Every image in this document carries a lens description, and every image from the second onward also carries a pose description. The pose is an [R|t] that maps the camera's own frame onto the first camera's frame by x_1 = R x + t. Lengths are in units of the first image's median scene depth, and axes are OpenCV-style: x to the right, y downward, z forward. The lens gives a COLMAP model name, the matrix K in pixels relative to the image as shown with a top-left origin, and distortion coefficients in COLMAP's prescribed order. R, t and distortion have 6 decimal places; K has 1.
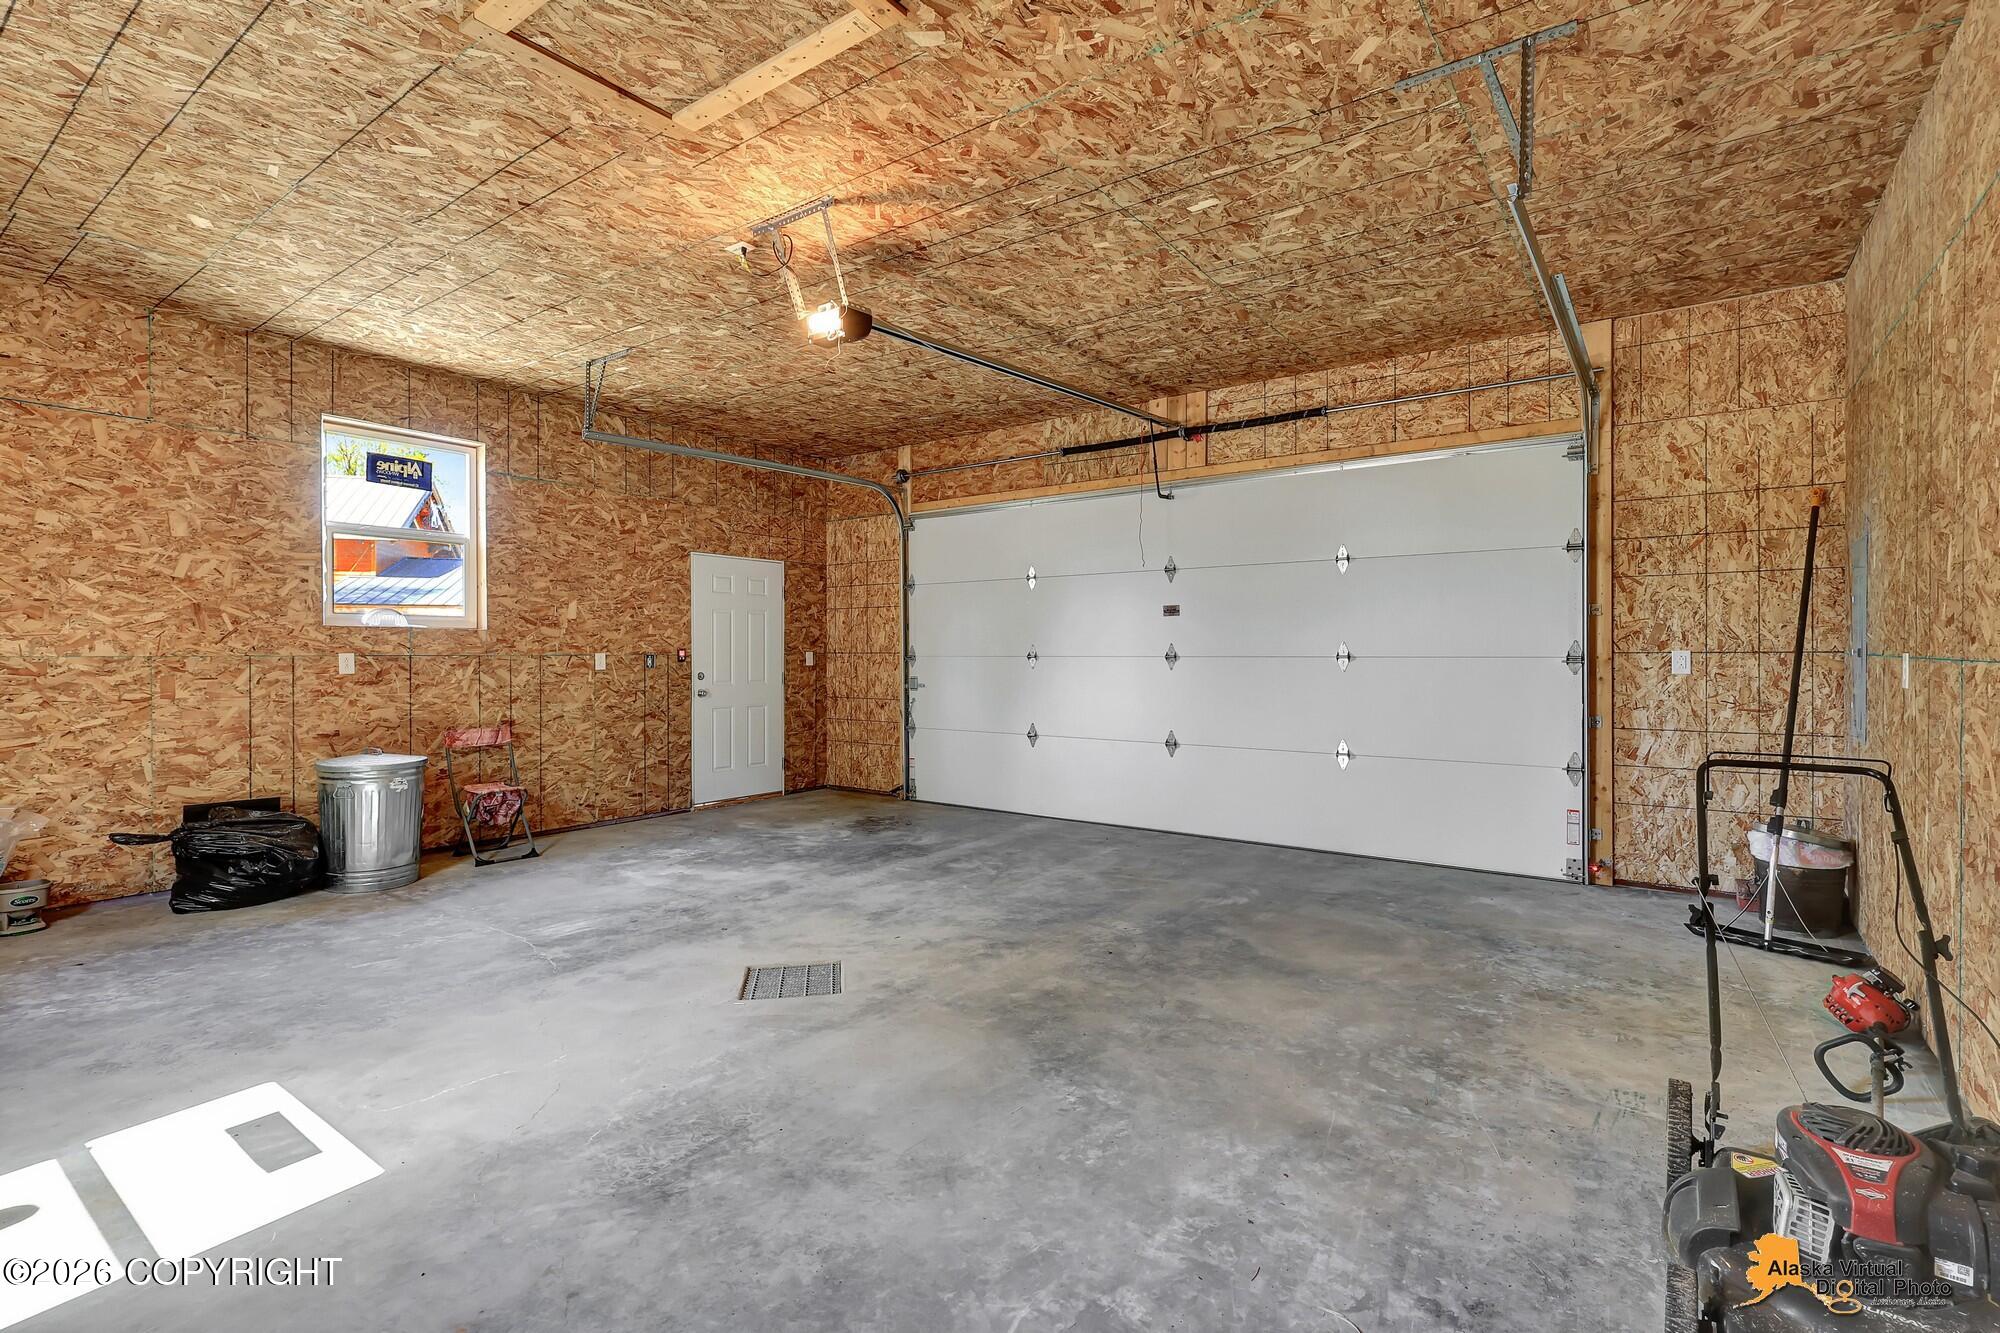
lens RADIAL K [[946.1, 0, 1005.4], [0, 946.1, 660.3], [0, 0, 1]] dist [0.000923, -0.000123]
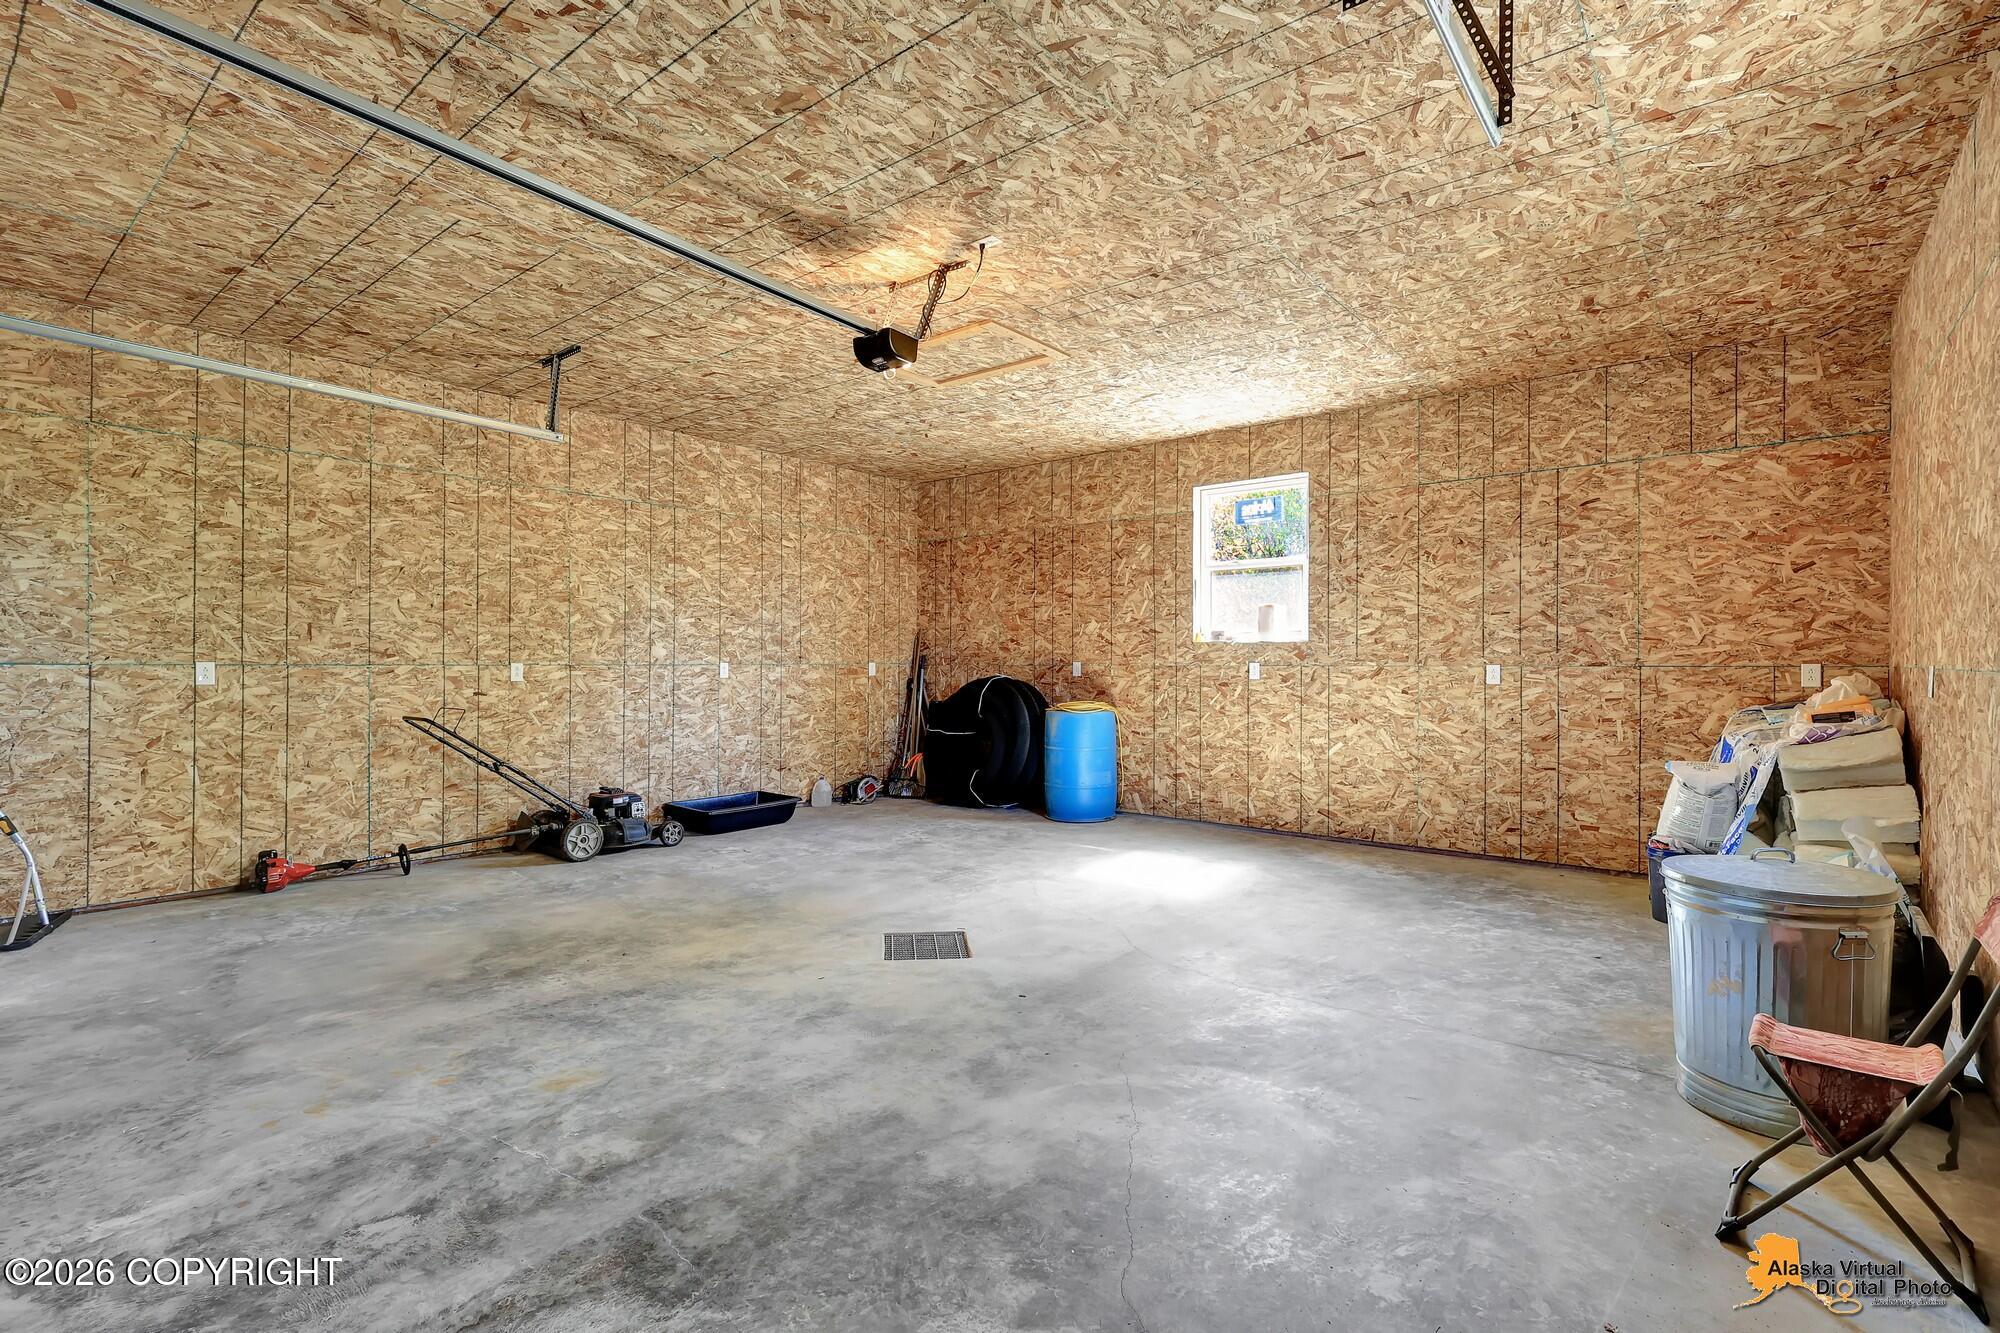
lens RADIAL K [[946.1, 0, 1005.4], [0, 946.1, 660.3], [0, 0, 1]] dist [0.000923, -0.000123]
pose [[-0.998575, -0.000301, 0.053371, -0.354471], [0.000190, 0.999958, 0.009198, -0.020226], [-0.053371, 0.009195, -0.998532, 1.984487]]
